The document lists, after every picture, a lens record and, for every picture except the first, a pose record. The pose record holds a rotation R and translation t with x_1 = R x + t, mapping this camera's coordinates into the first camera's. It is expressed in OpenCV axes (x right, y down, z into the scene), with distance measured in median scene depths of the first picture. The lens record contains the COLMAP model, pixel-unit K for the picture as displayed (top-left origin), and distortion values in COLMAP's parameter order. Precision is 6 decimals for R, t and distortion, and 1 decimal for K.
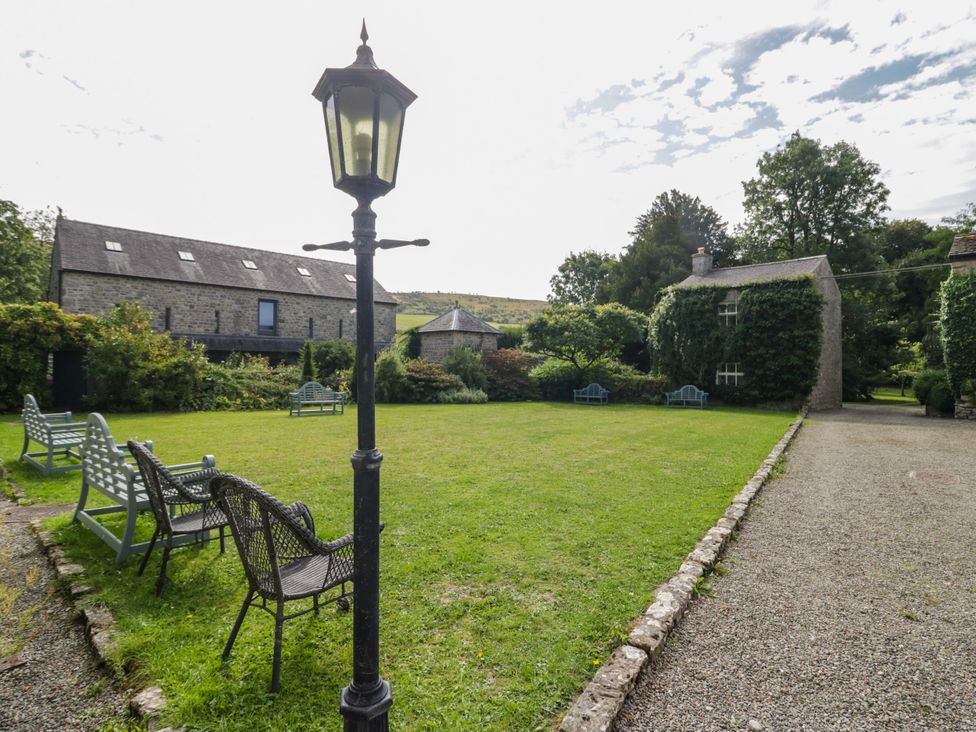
lens RADIAL K [[478.9, 0, 519.4], [0, 478.9, 354.1], [0, 0, 1]] dist [0.015216, -0.022861]
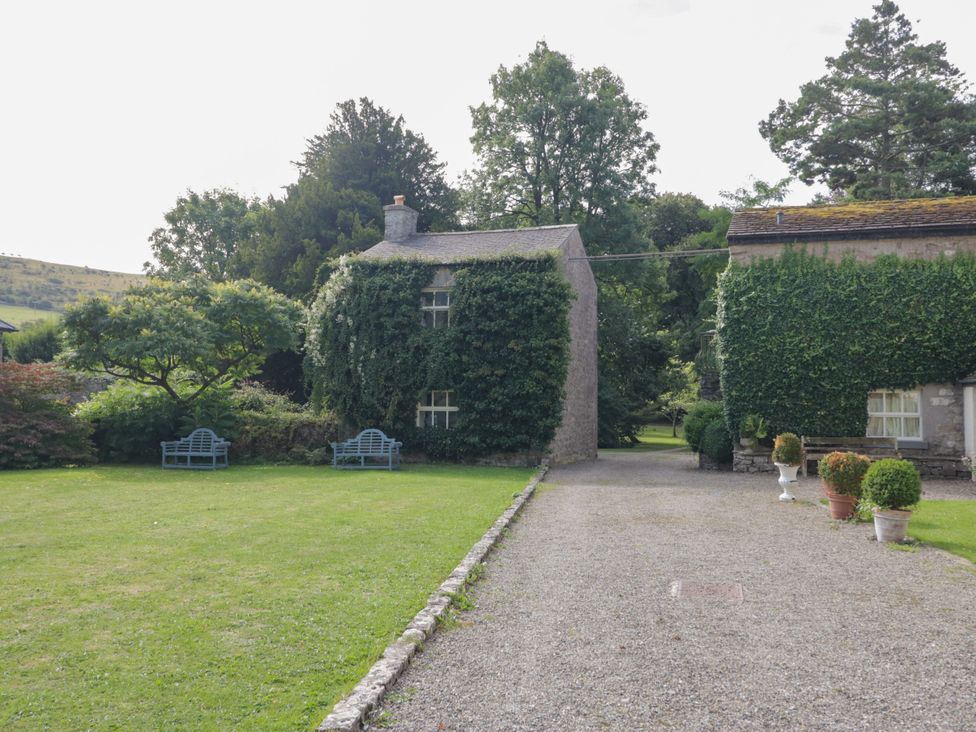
lens RADIAL K [[769.6, 0, 490.9], [0, 769.6, 353.8], [0, 0, 1]] dist [0.007864, 0.002729]
pose [[0.906066, 0.021297, 0.422599, 0.083505], [-0.009797, 0.999521, -0.029366, 0.000454], [-0.423022, 0.022467, 0.905841, 0.093781]]
